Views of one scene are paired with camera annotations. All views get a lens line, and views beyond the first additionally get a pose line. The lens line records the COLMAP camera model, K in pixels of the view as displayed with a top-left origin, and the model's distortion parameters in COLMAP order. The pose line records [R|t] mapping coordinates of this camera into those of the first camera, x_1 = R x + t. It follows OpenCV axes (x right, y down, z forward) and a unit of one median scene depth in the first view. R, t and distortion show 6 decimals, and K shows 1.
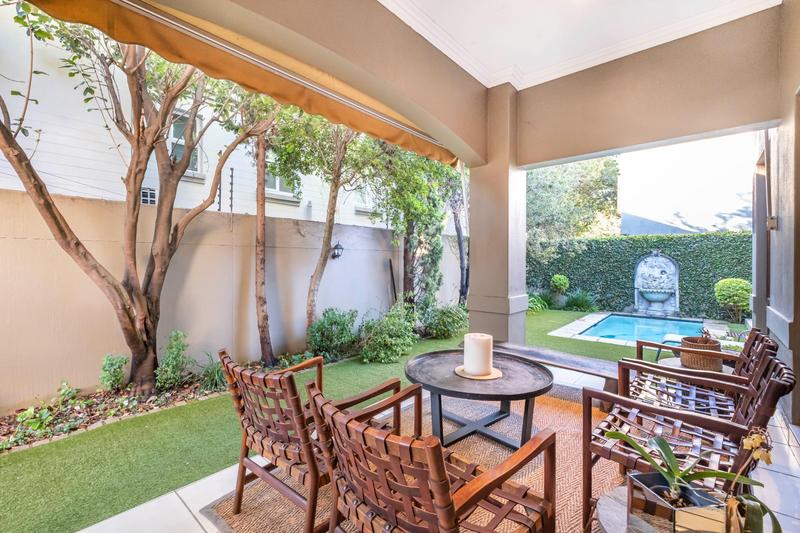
lens RADIAL K [[360.9, 0, 392.1], [0, 360.9, 263.2], [0, 0, 1]] dist [0.007360, -0.004190]
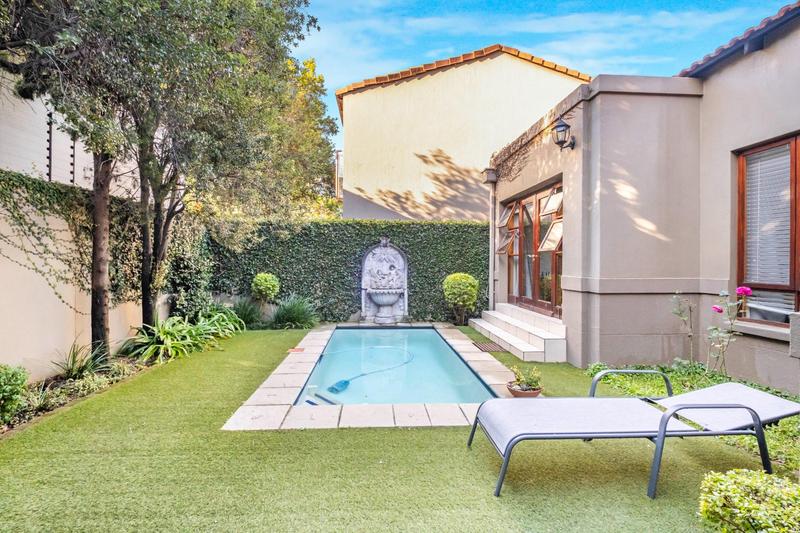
lens RADIAL K [[360.9, 0, 394.1], [0, 360.9, 264.2], [0, 0, 1]] dist [0.007360, -0.004190]
pose [[0.723574, 0.001472, 0.690246, 0.208662], [-0.001013, 0.999999, -0.001071, 0.018809], [-0.690246, 0.000076, 0.723574, 0.424449]]
